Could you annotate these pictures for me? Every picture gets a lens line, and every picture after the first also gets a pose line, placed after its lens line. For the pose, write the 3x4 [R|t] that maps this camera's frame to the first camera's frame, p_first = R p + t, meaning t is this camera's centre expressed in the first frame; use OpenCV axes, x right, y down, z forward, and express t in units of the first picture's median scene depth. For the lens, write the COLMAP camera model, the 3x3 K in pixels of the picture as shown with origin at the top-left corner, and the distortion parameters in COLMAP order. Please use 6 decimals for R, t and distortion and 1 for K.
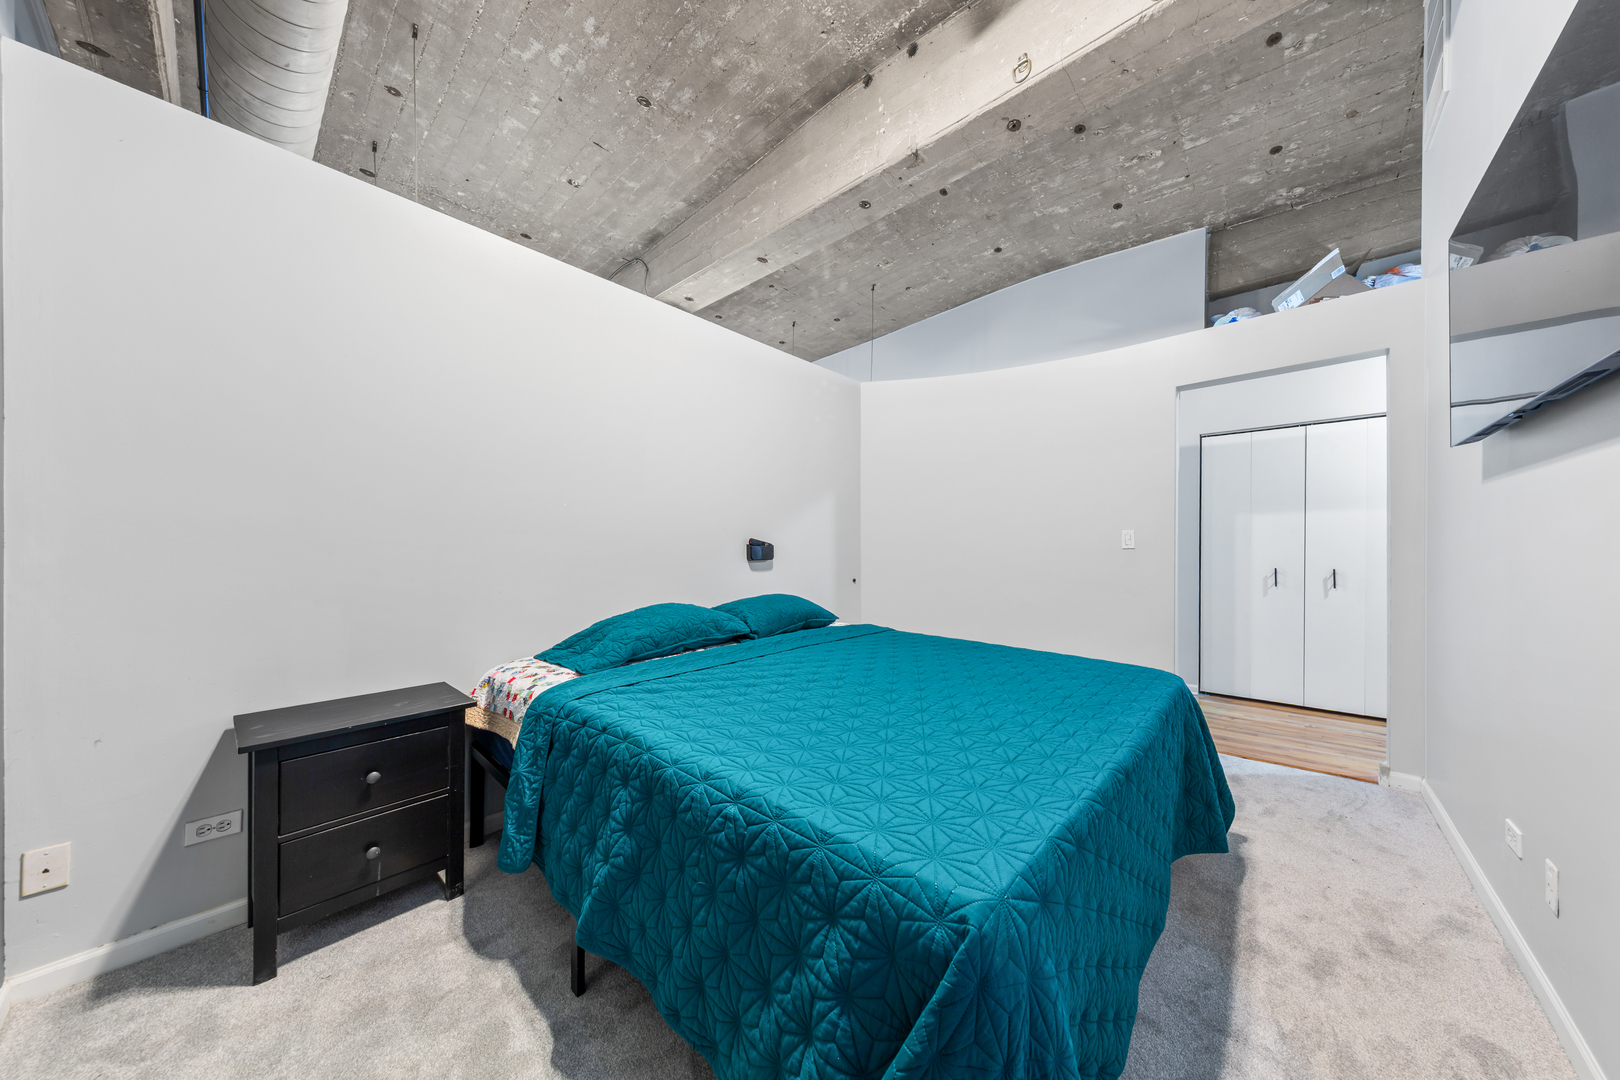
lens RADIAL K [[508.0, 0, 814.9], [0, 508.0, 540.0], [0, 0, 1]] dist [0.004863, -0.000235]
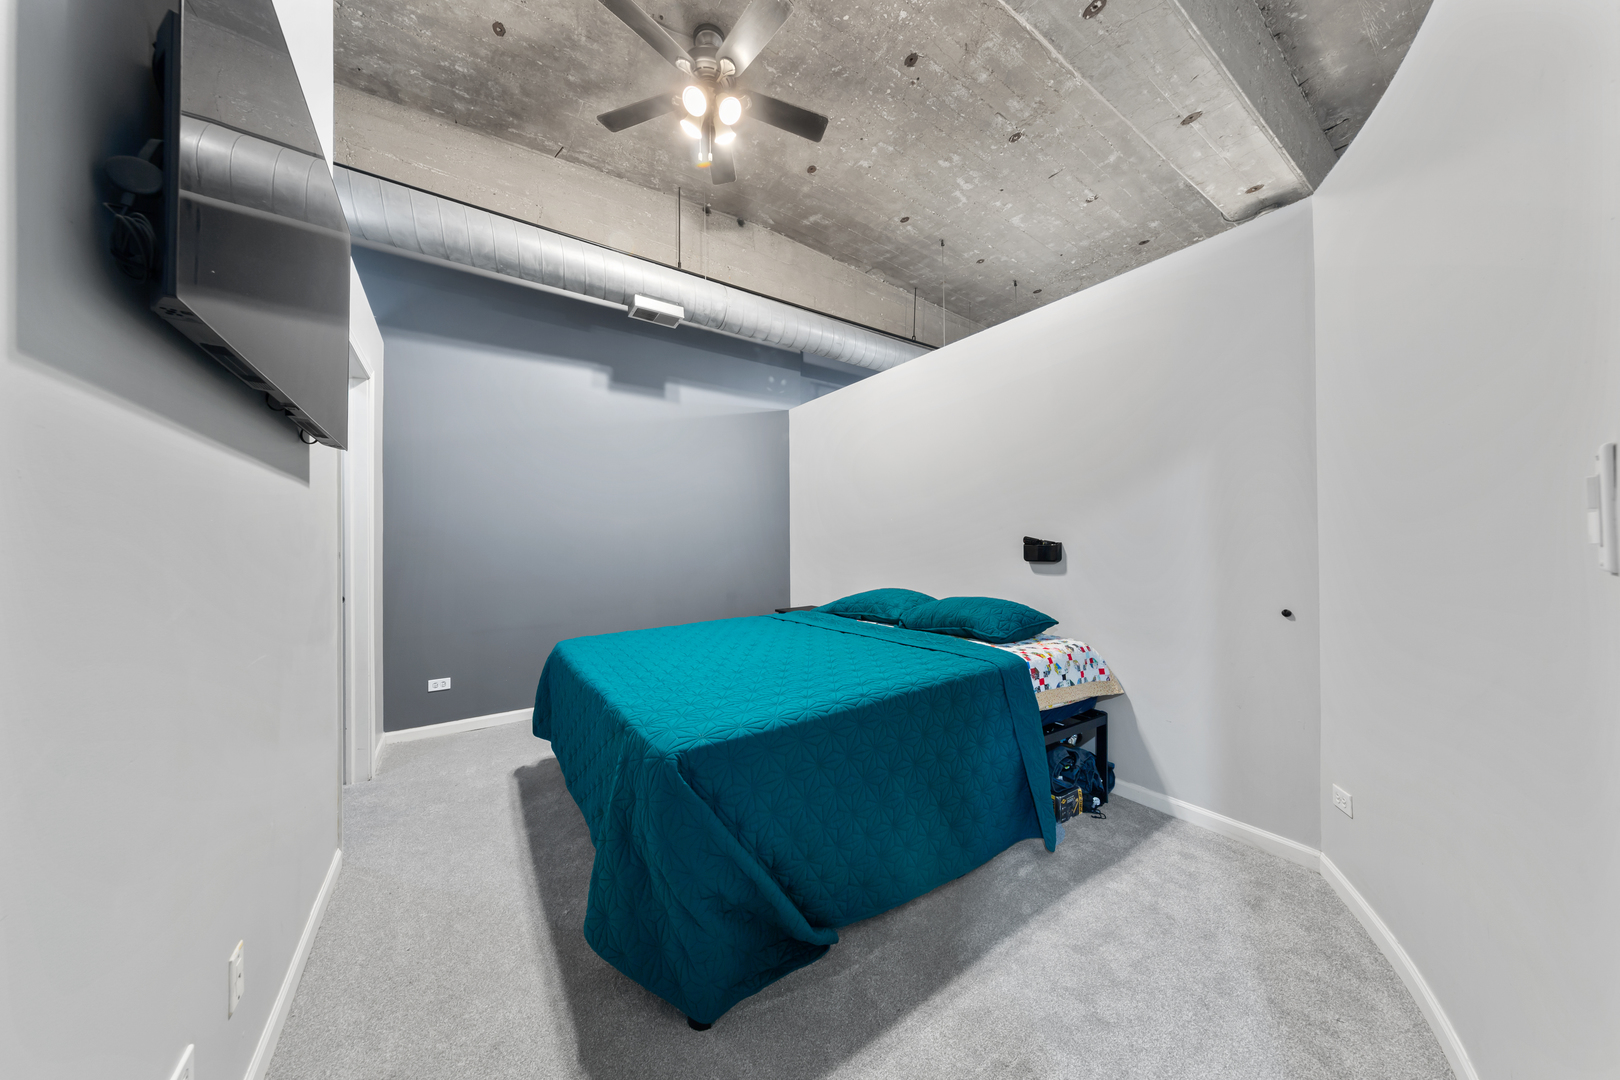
lens RADIAL K [[508.0, 0, 814.9], [0, 508.0, 540.0], [0, 0, 1]] dist [0.004863, -0.000235]
pose [[-0.213414, -0.013556, -0.976868, 0.864222], [0.016053, 0.999720, -0.017380, 0.011556], [0.976830, -0.019391, -0.213137, 0.854834]]
